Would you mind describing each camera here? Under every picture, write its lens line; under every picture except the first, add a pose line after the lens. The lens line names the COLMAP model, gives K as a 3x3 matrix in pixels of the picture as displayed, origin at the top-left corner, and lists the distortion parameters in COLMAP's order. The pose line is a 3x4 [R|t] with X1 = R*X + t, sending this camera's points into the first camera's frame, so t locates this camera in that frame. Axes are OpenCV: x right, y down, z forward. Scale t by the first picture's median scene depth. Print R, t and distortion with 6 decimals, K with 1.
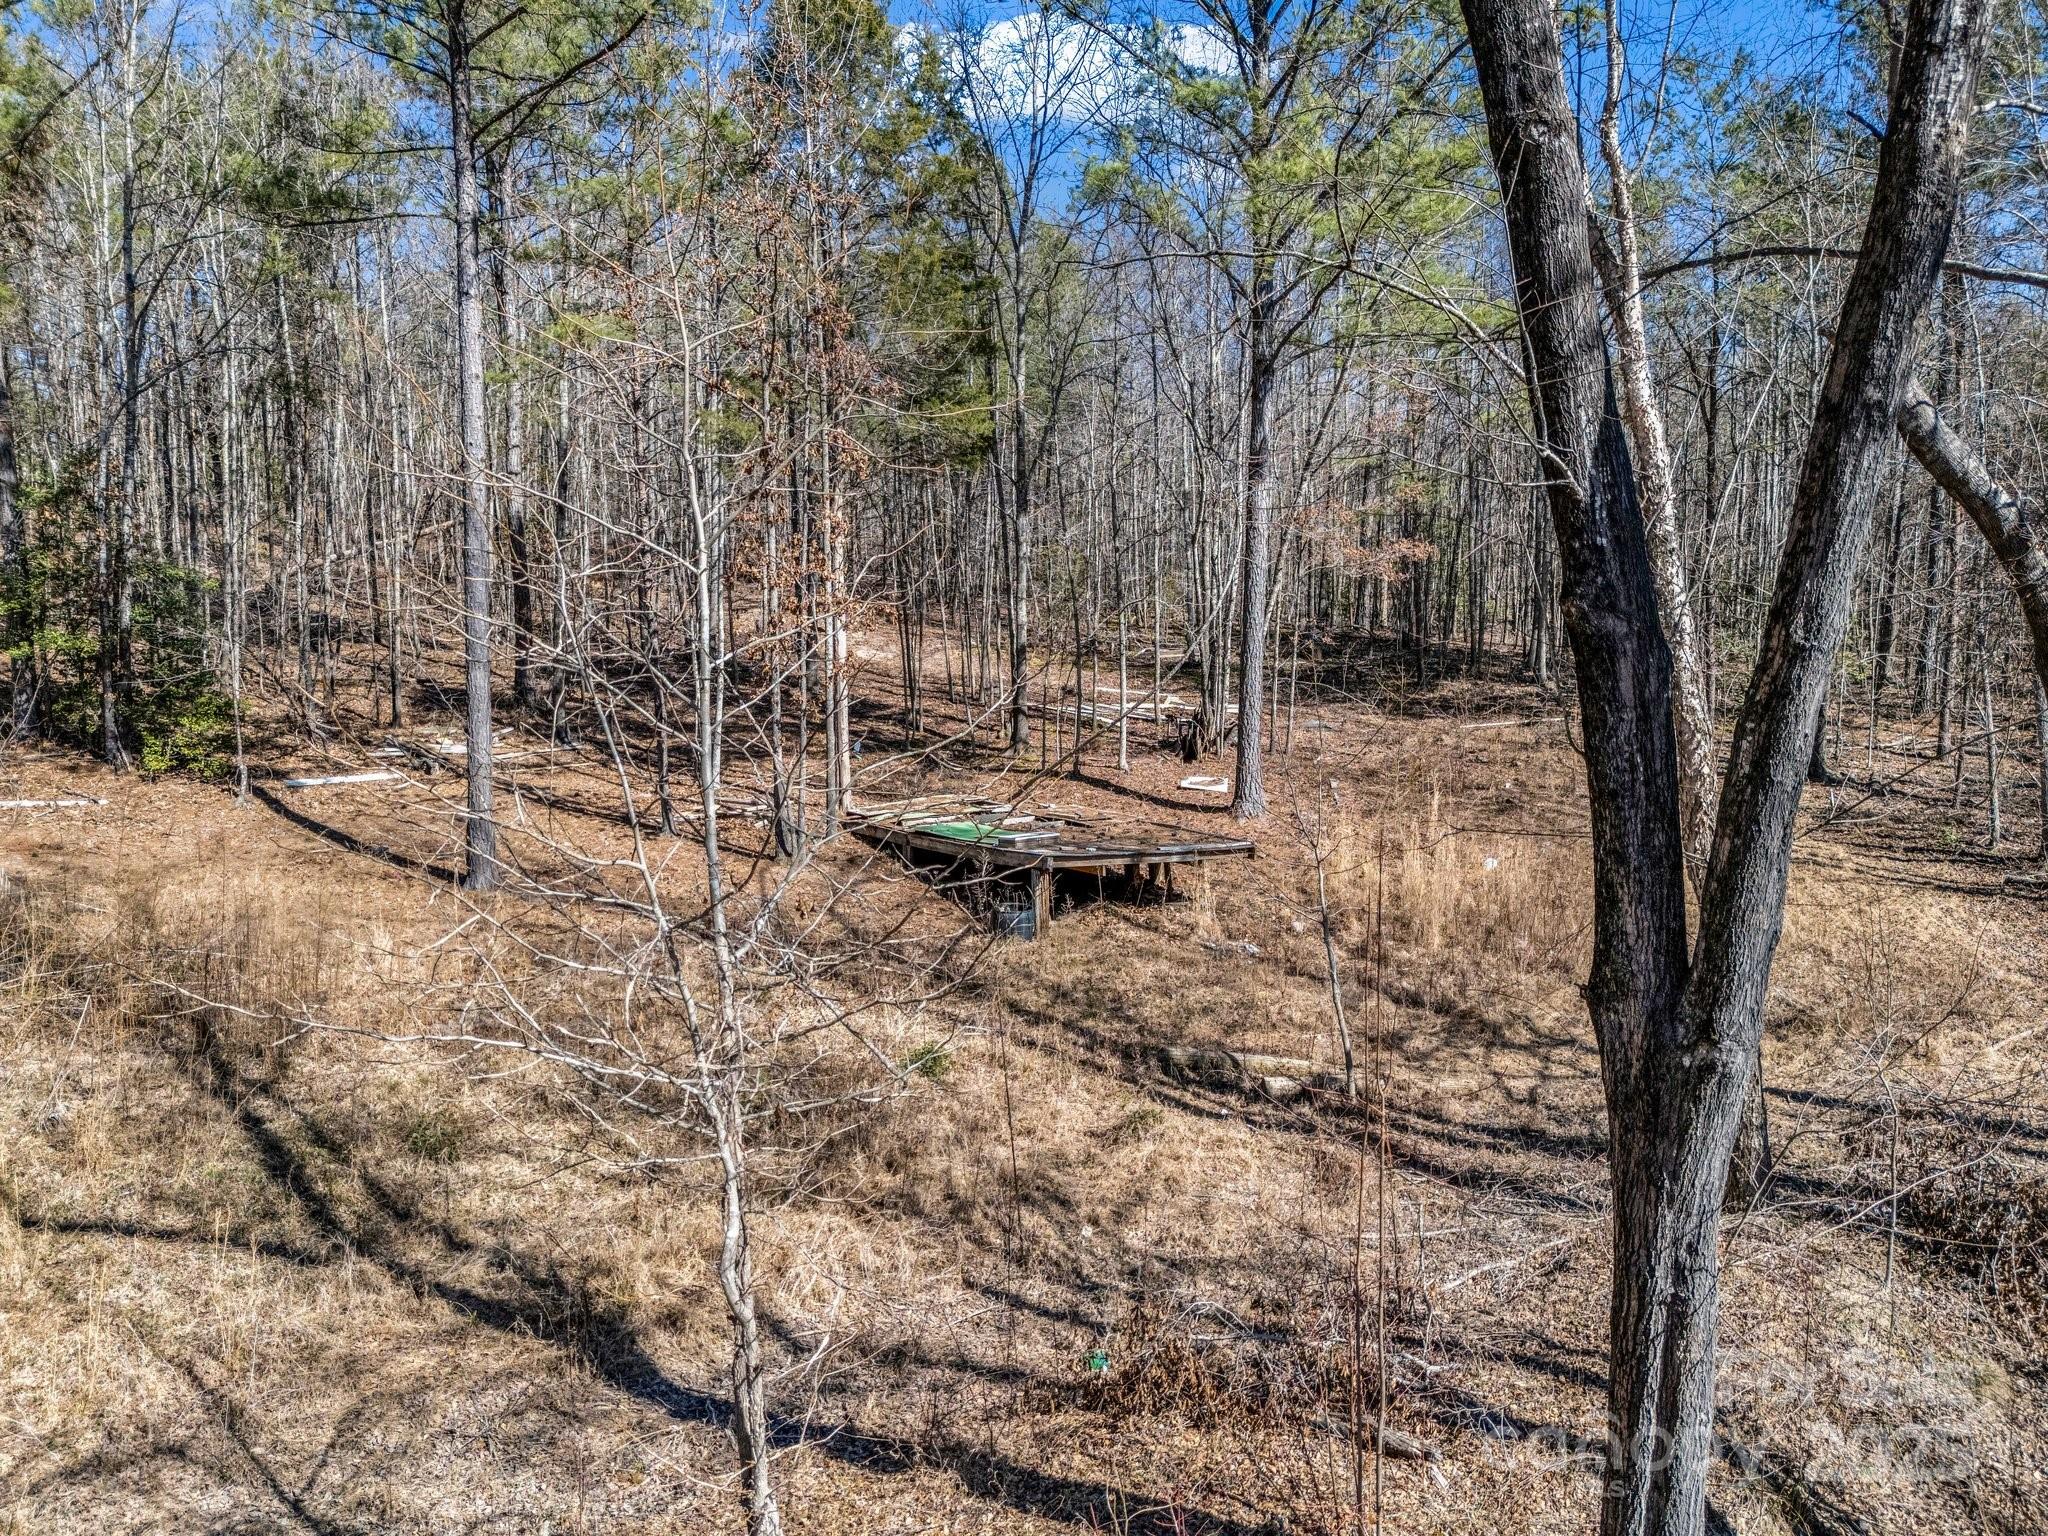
lens RADIAL K [[1437.6, 0, 1028.5], [0, 1437.6, 770.7], [0, 0, 1]] dist [0.048915, -0.000783]
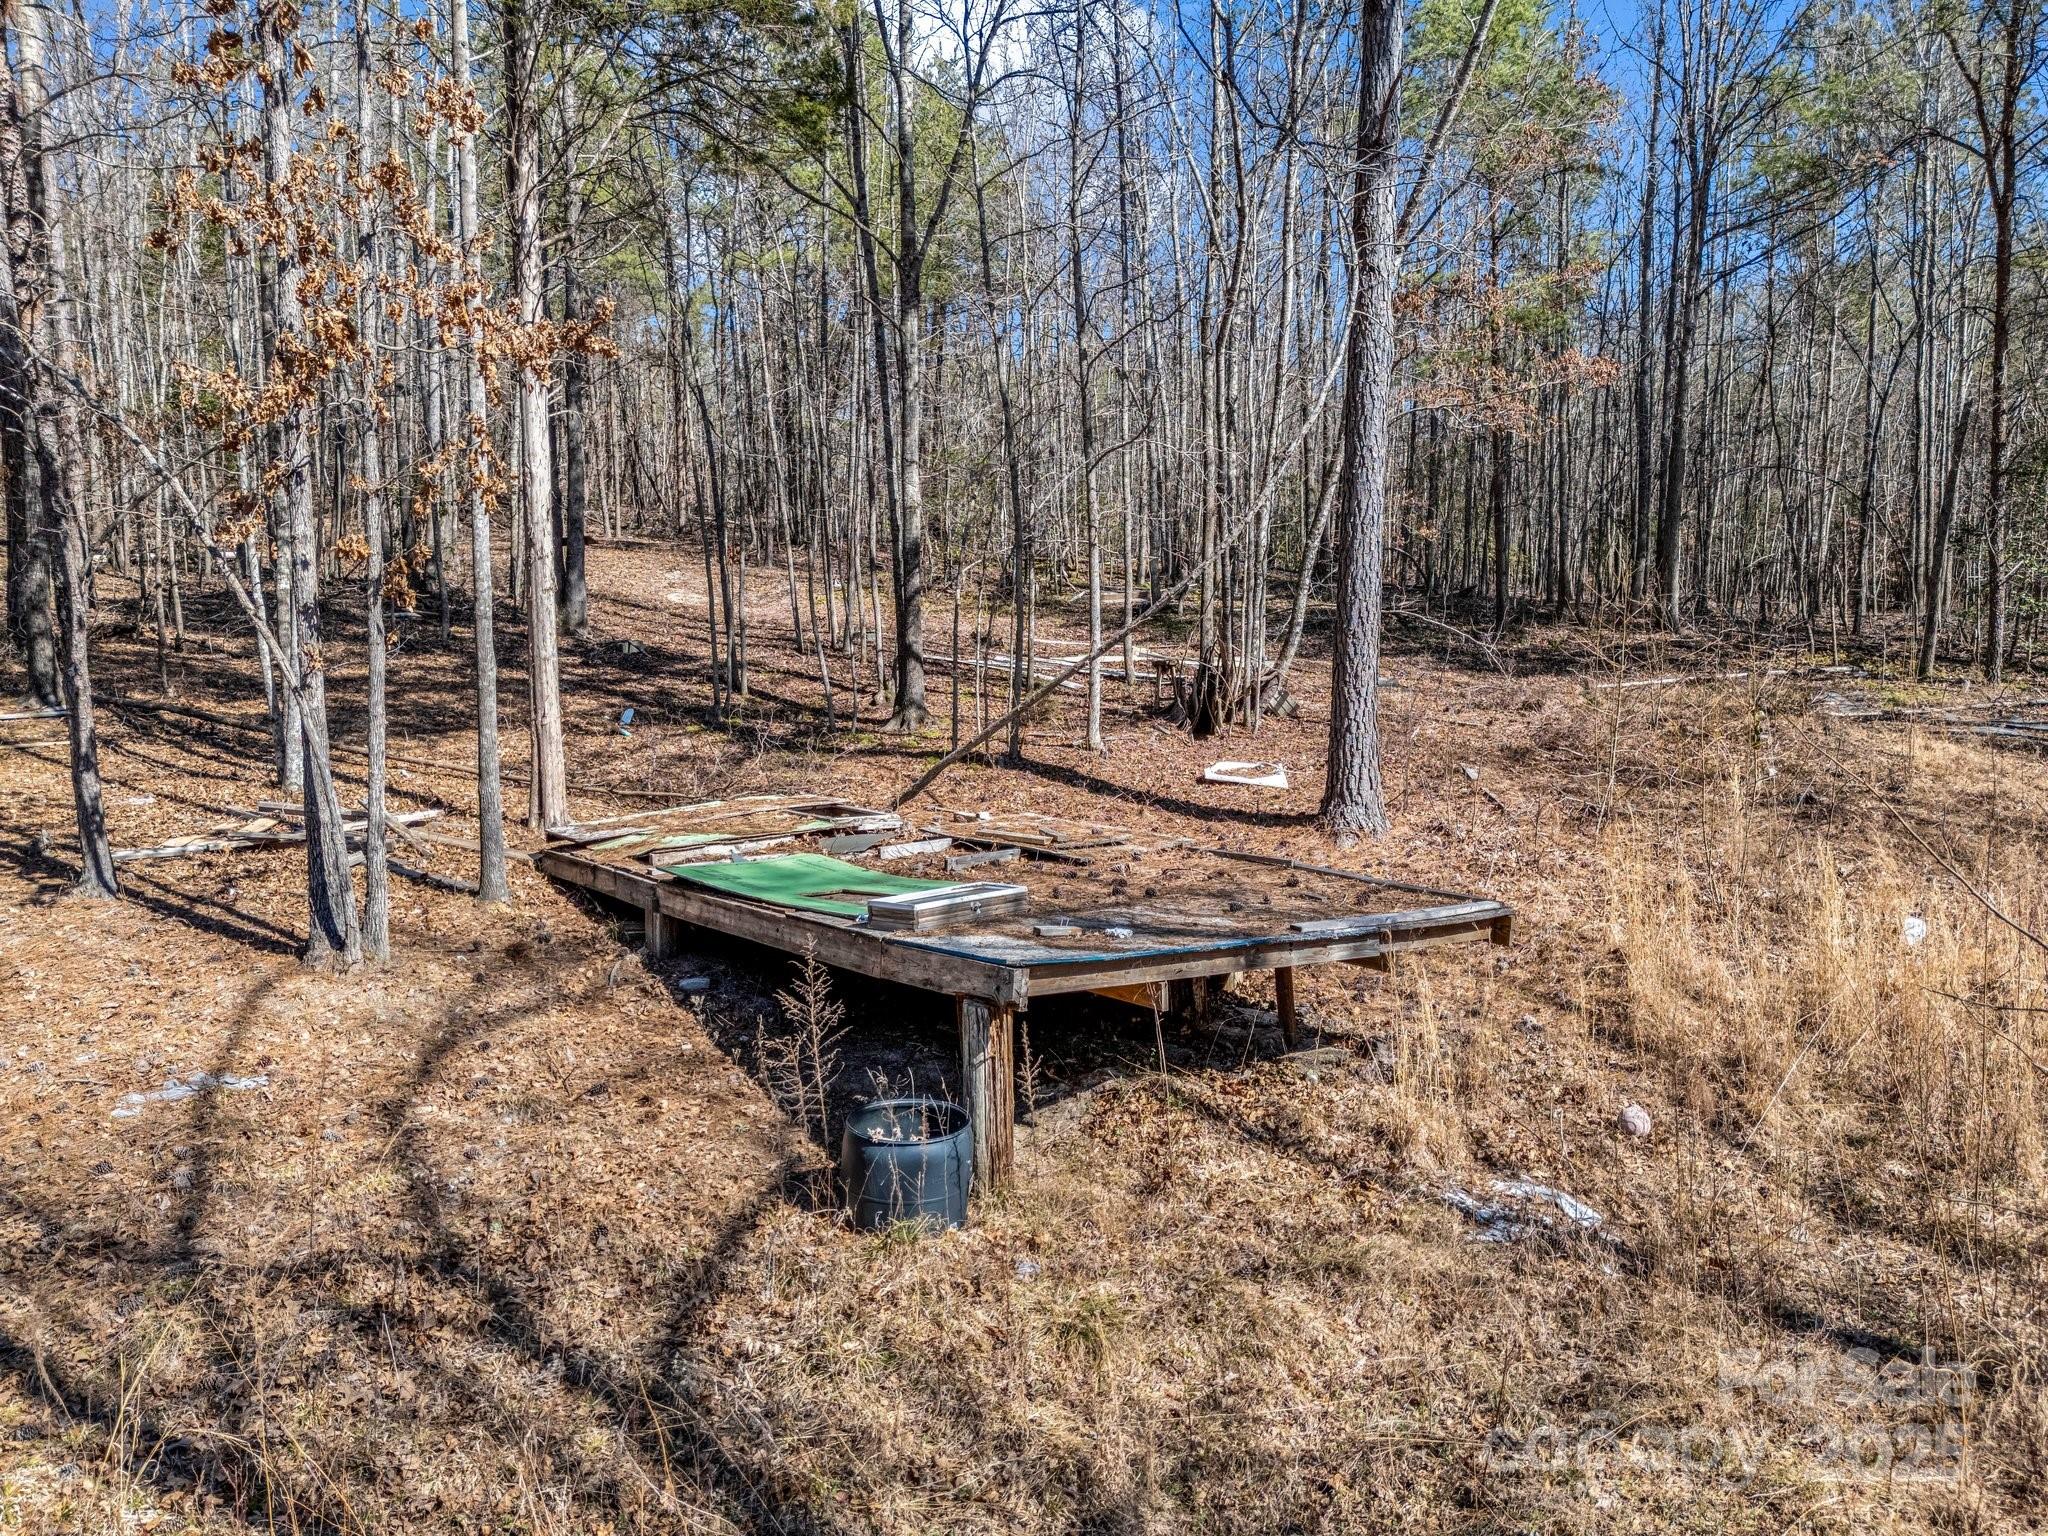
lens RADIAL K [[1437.6, 0, 1022.0], [0, 1437.6, 788.5], [0, 0, 1]] dist [0.048915, -0.000783]
pose [[0.996944, -0.006962, 0.077808, -0.007498], [0.006530, 0.999962, 0.005806, 0.011498], [-0.077845, -0.005280, 0.996951, 0.473842]]
